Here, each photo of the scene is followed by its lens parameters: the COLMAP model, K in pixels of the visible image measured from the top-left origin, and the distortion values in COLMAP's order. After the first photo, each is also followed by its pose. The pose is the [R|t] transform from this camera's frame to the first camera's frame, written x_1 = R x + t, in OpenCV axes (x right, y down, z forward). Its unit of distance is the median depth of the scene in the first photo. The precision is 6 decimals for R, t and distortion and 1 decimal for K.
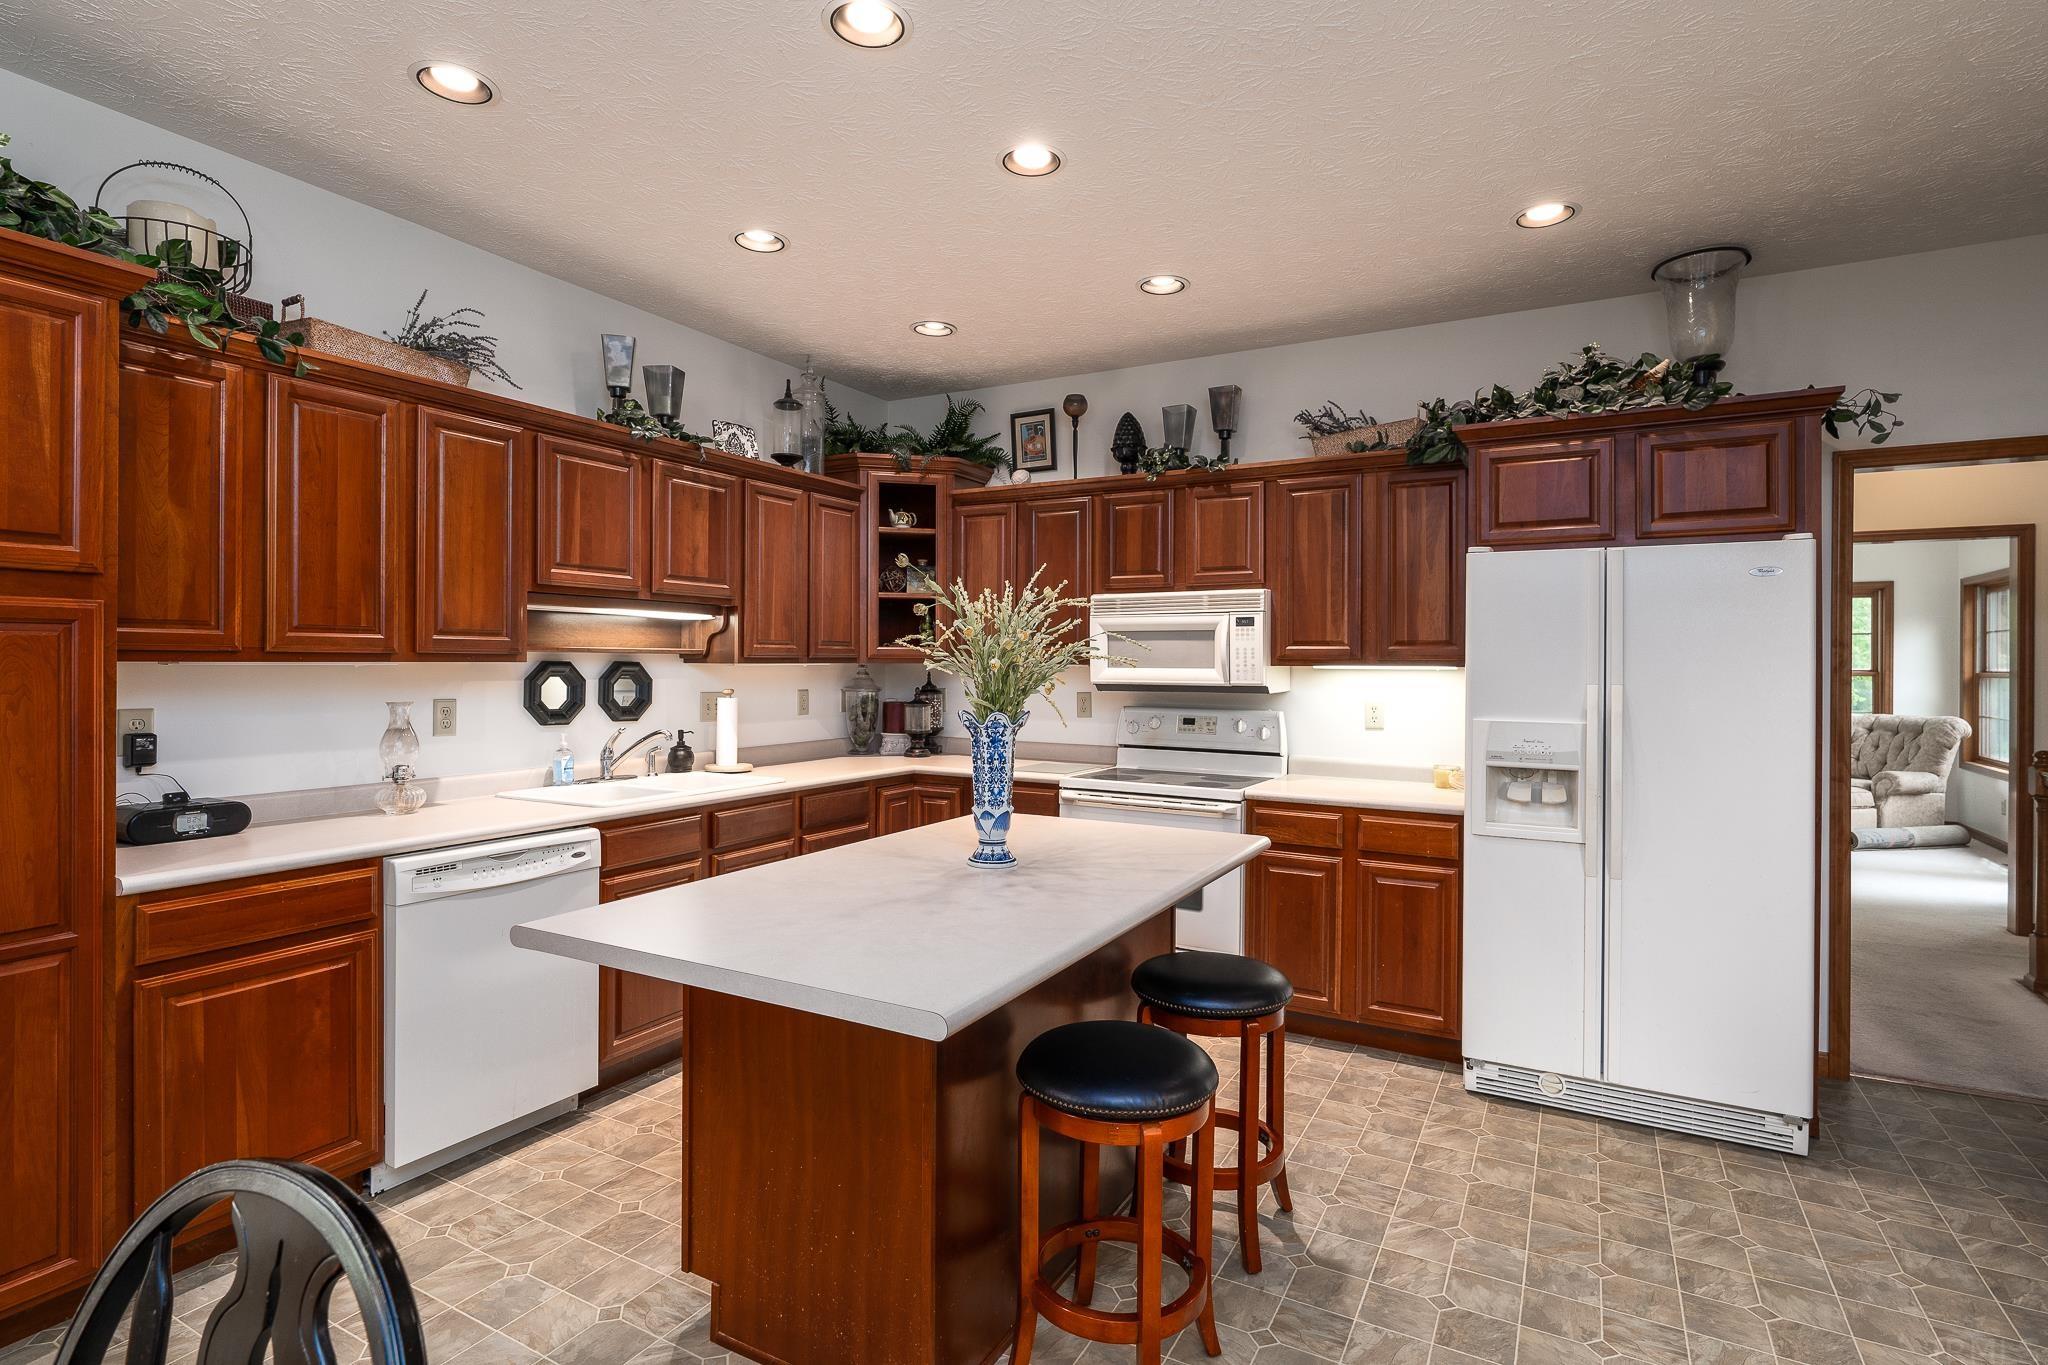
lens RADIAL K [[1000.9, 0, 1023.3], [0, 1000.9, 678.4], [0, 0, 1]] dist [0.002586, 0.000359]
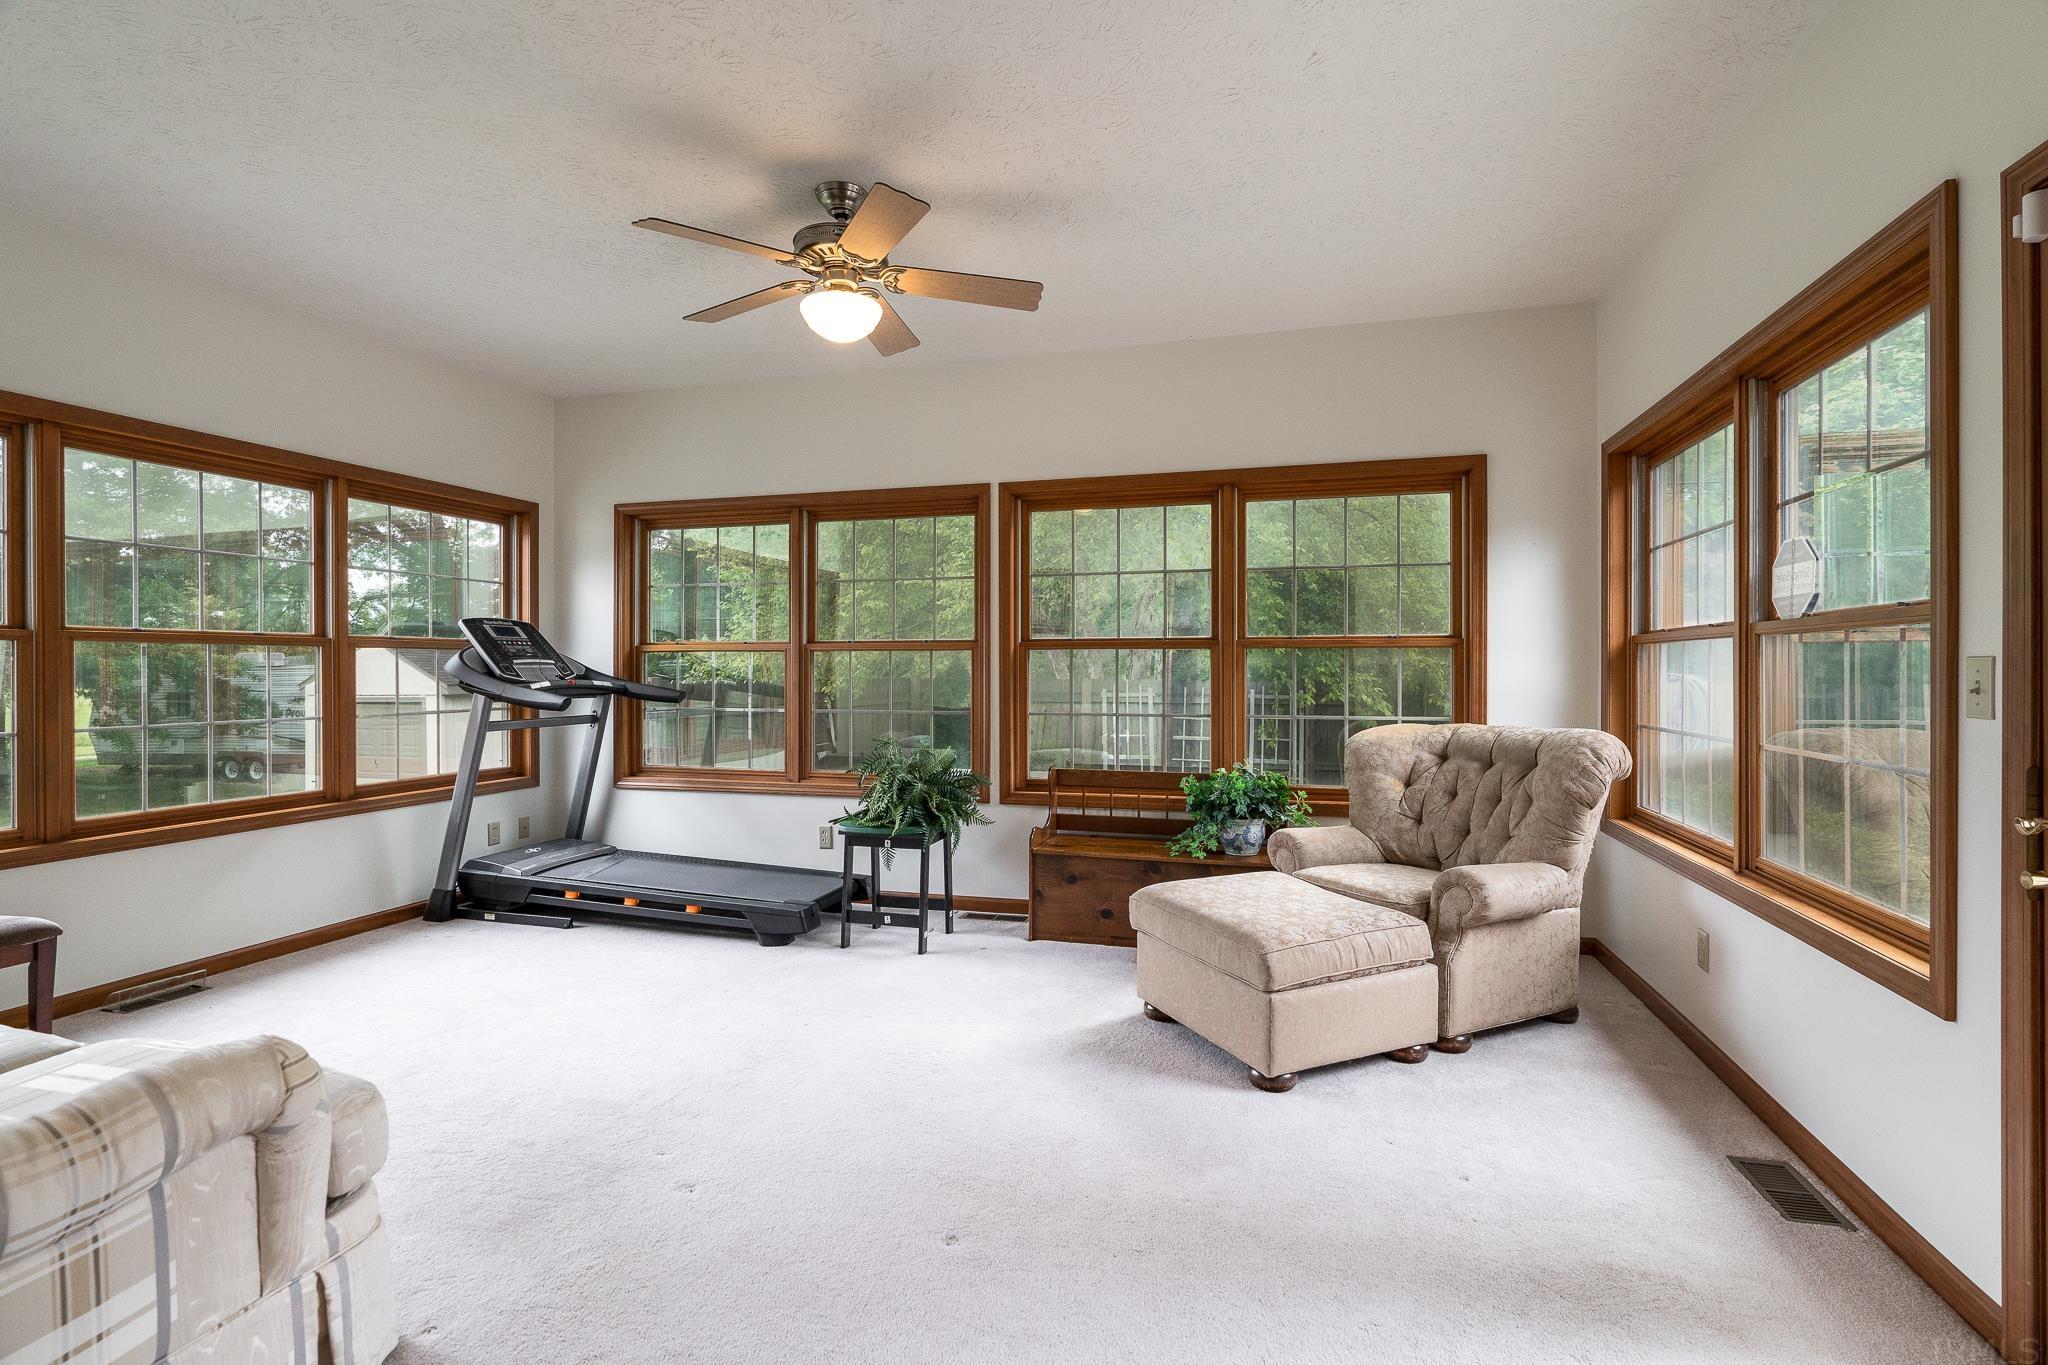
lens RADIAL K [[902.2, 0, 1027.1], [0, 902.2, 686.2], [0, 0, 1]] dist [-0.016431, -0.000250]
pose [[0.977279, -0.002981, 0.211935, 0.600404], [0.002579, 0.999994, 0.002173, 0.017461], [-0.211941, -0.001577, 0.977281, 0.668944]]
